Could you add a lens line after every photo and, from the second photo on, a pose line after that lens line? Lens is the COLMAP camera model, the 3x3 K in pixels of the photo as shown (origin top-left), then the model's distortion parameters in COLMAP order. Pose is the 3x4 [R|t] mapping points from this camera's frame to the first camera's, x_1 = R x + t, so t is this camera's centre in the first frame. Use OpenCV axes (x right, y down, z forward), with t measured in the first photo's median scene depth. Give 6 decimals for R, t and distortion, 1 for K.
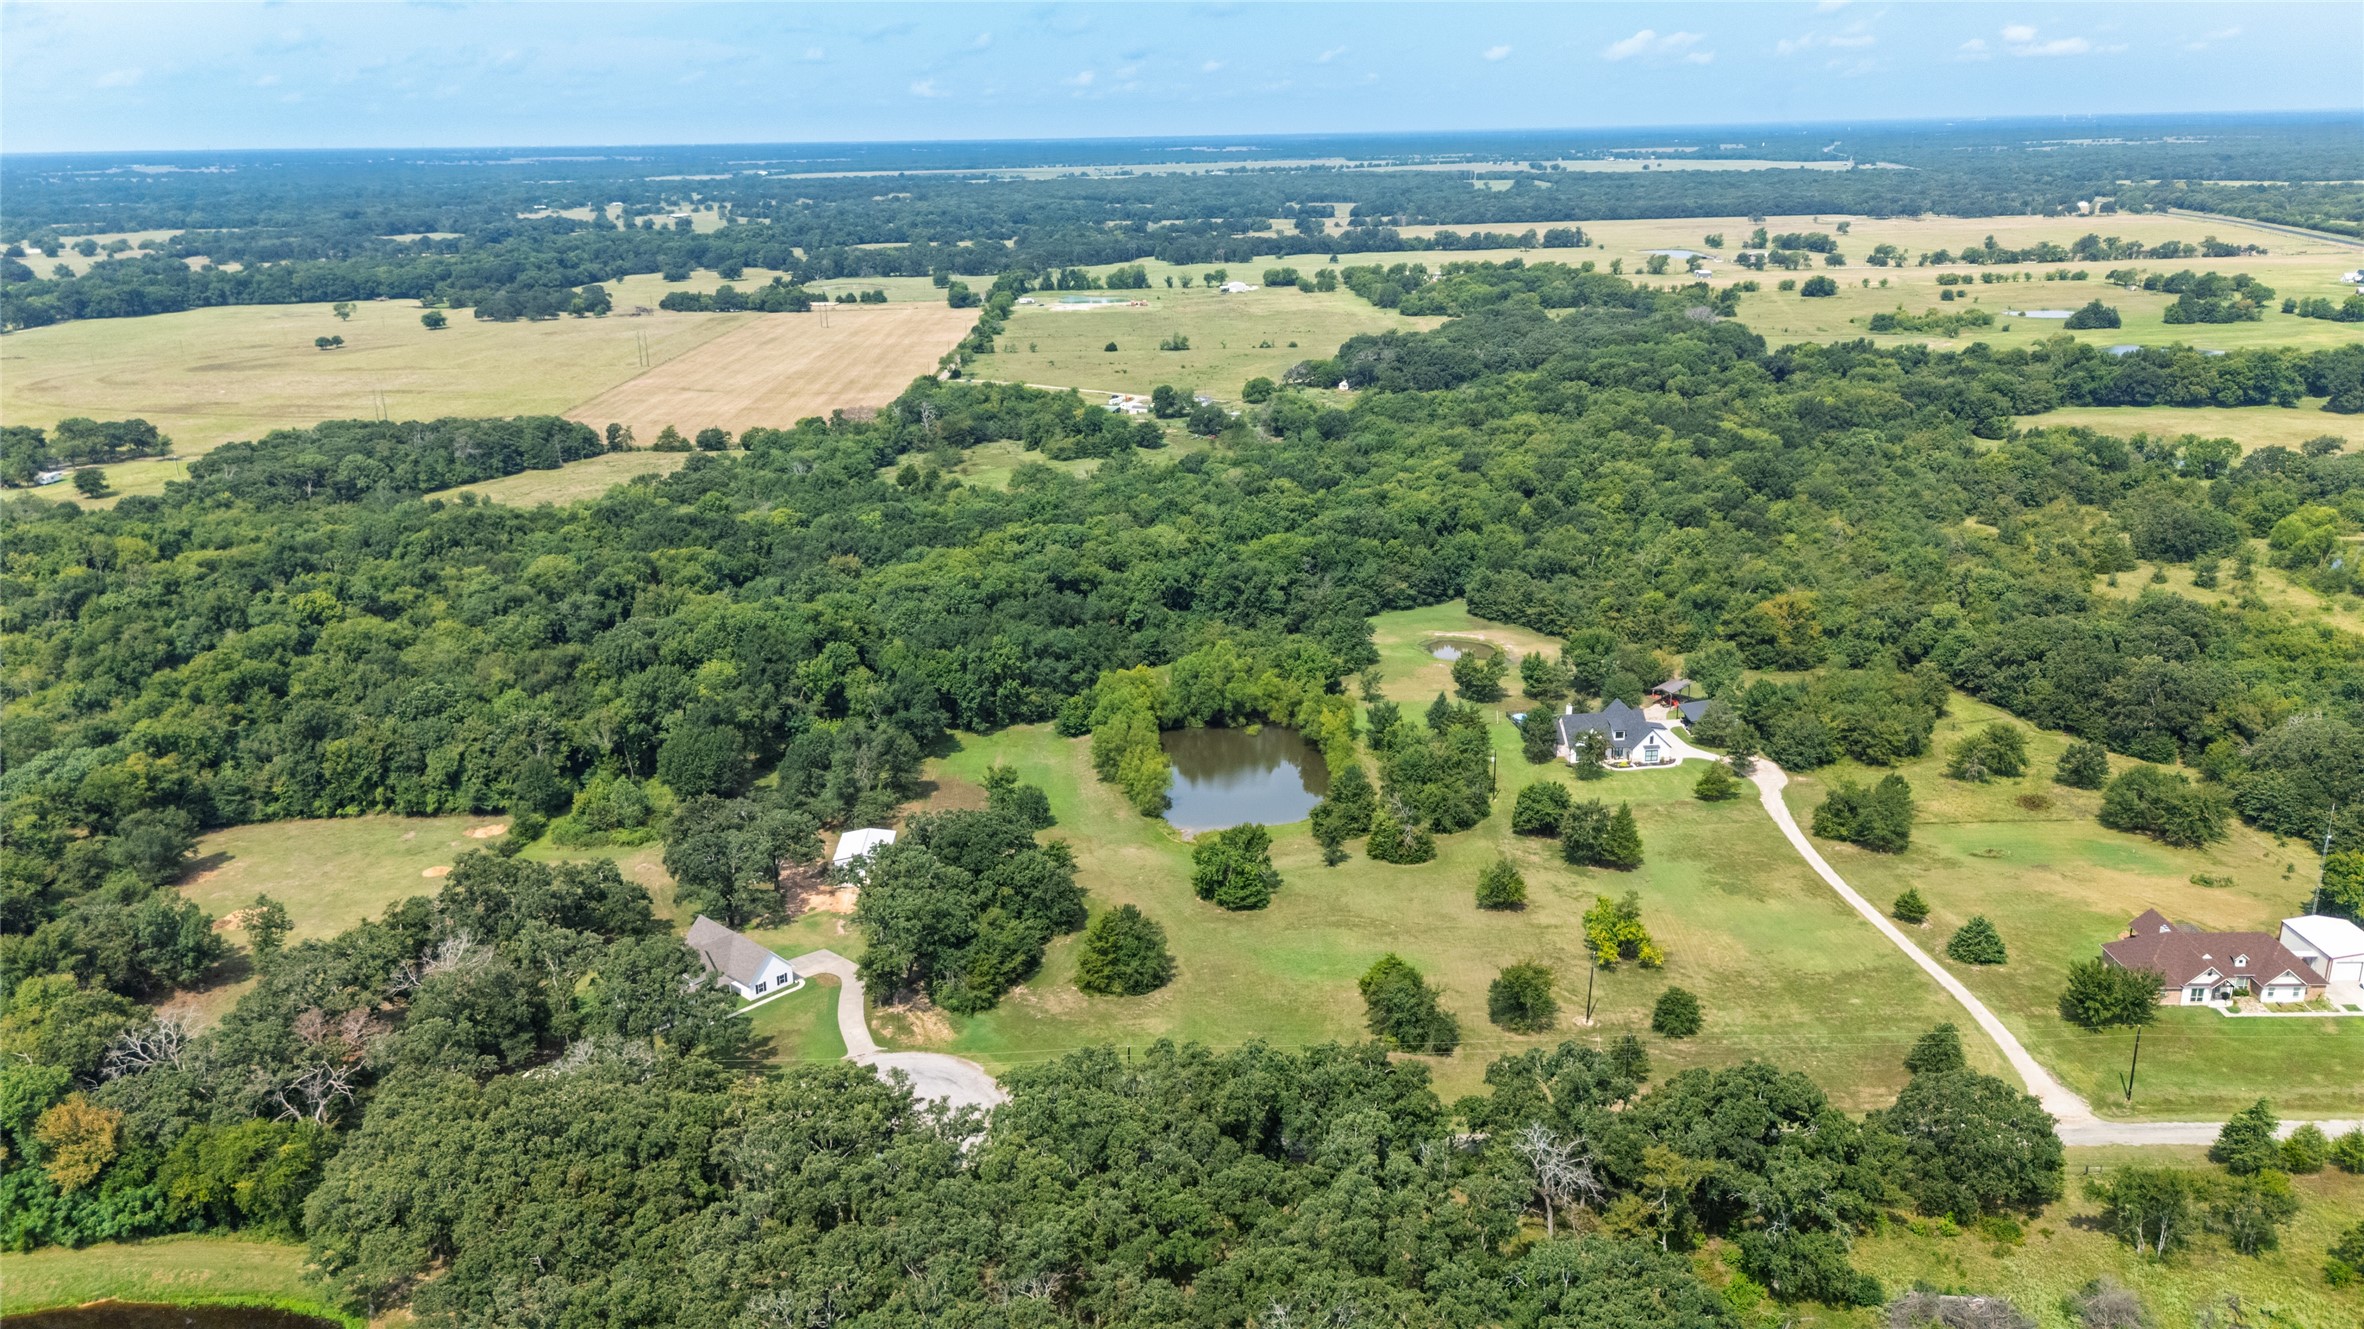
lens RADIAL K [[1750.7, 0, 1177.3], [0, 1750.7, 670.2], [0, 0, 1]] dist [0.094467, -0.092037]
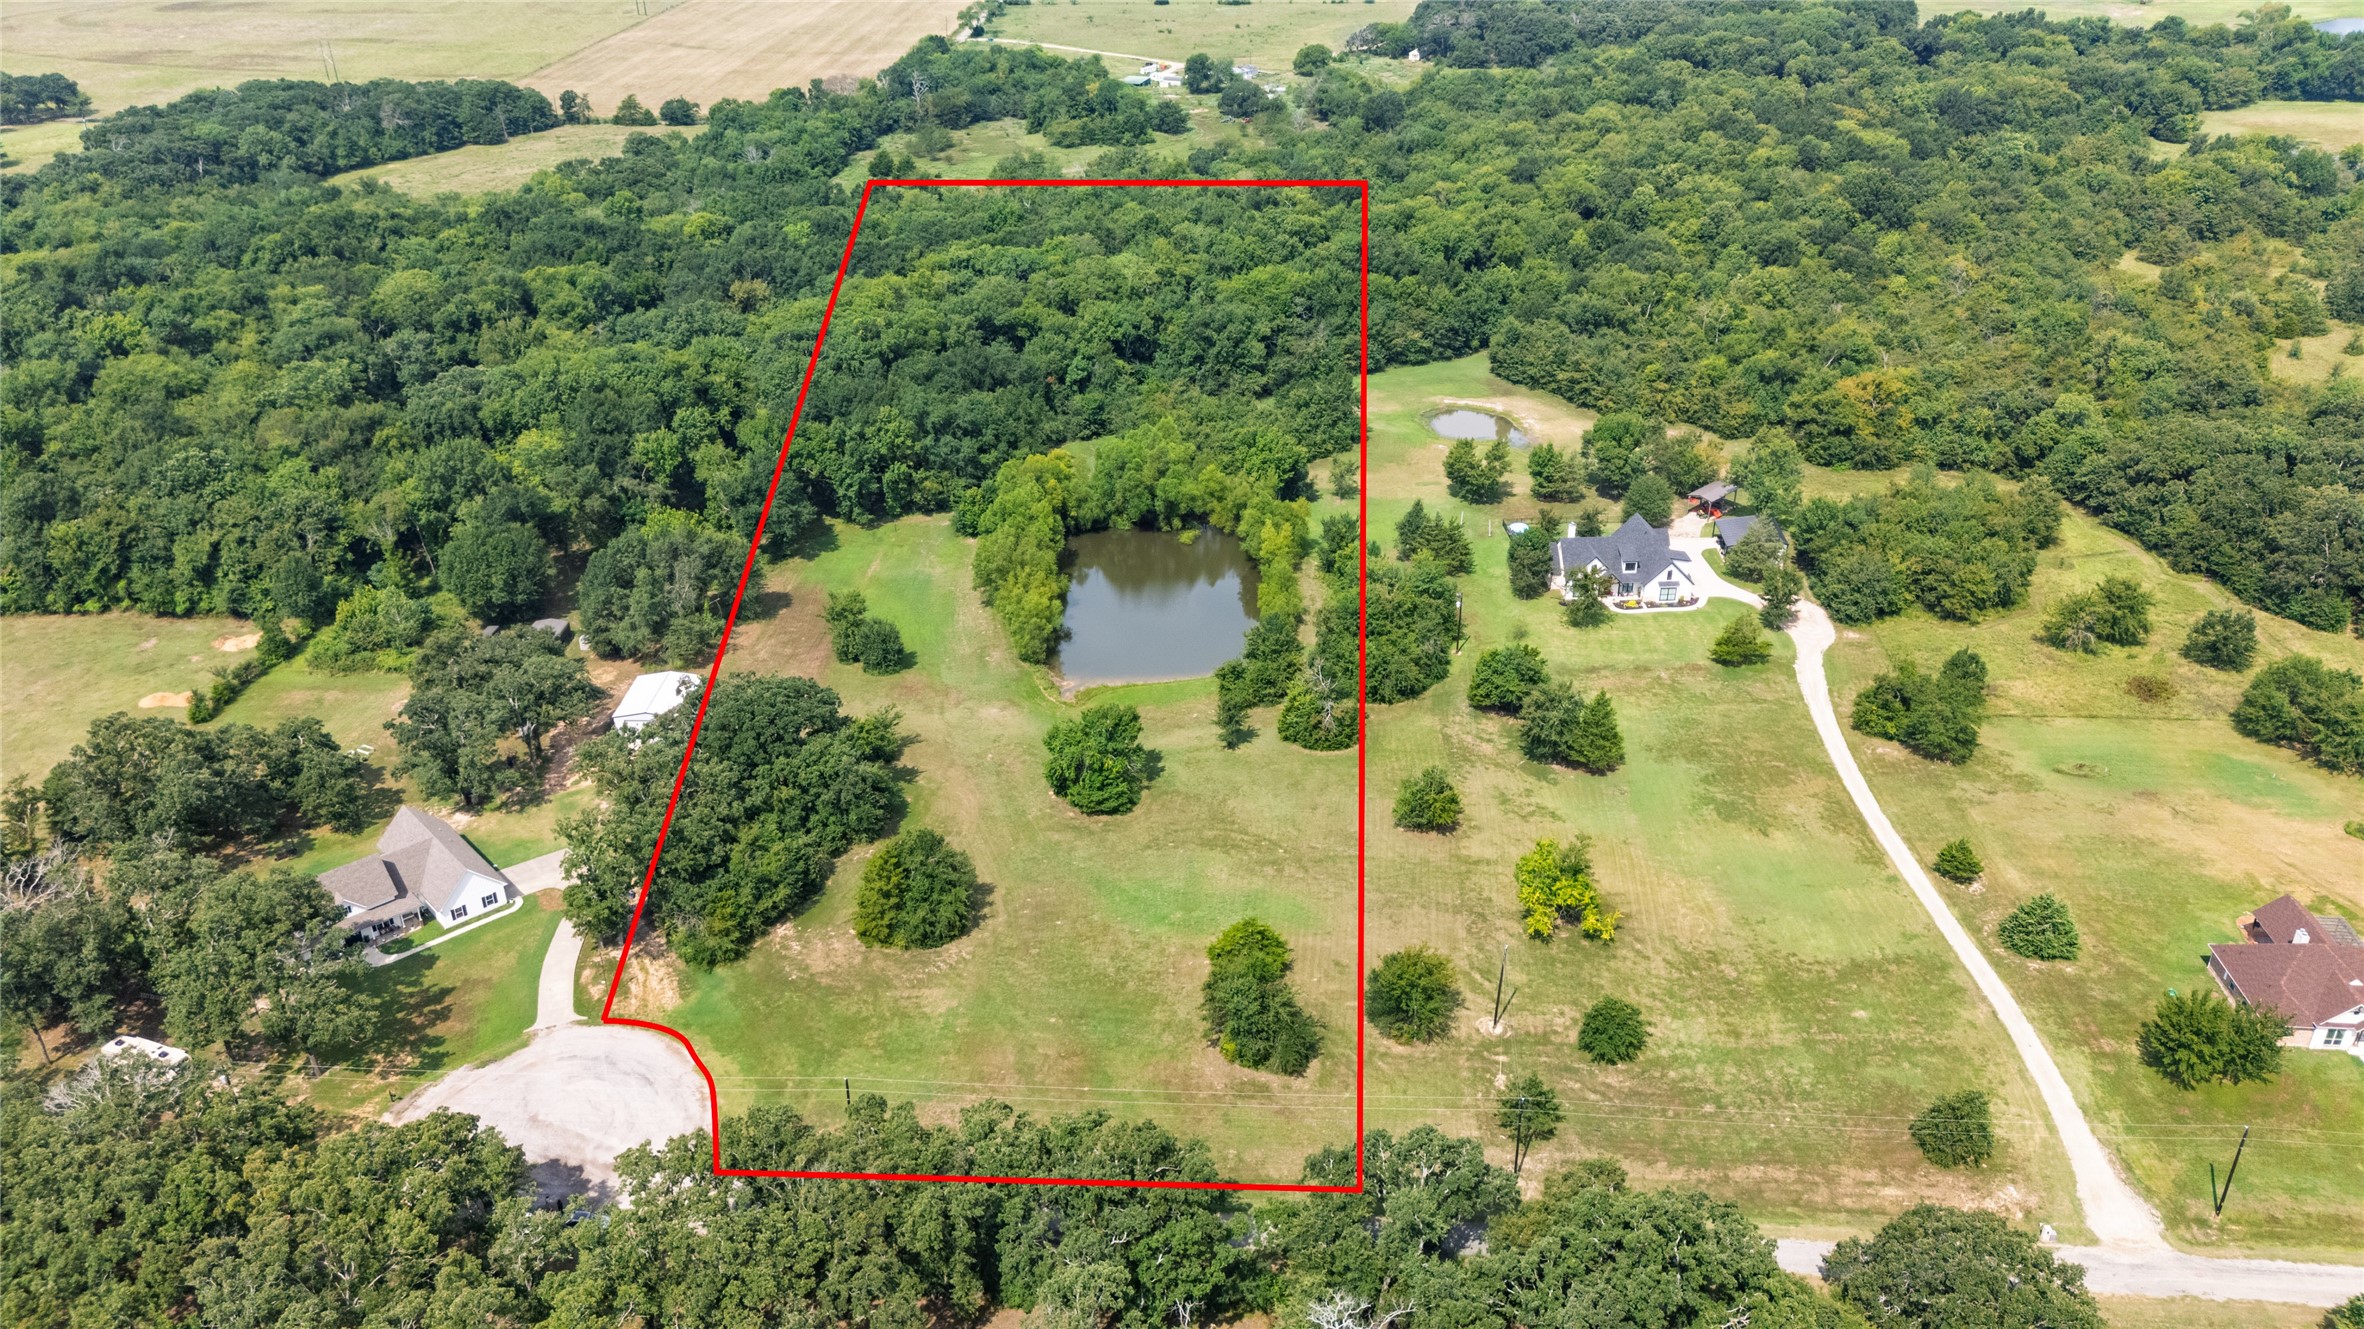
lens RADIAL K [[1750.7, 0, 1177.3], [0, 1750.7, 670.2], [0, 0, 1]] dist [0.094467, -0.092037]
pose [[0.997741, 0.037530, -0.055711, 0.084801], [-0.026422, 0.981777, 0.188191, -0.057383], [0.061759, -0.186294, 0.980551, 0.178205]]
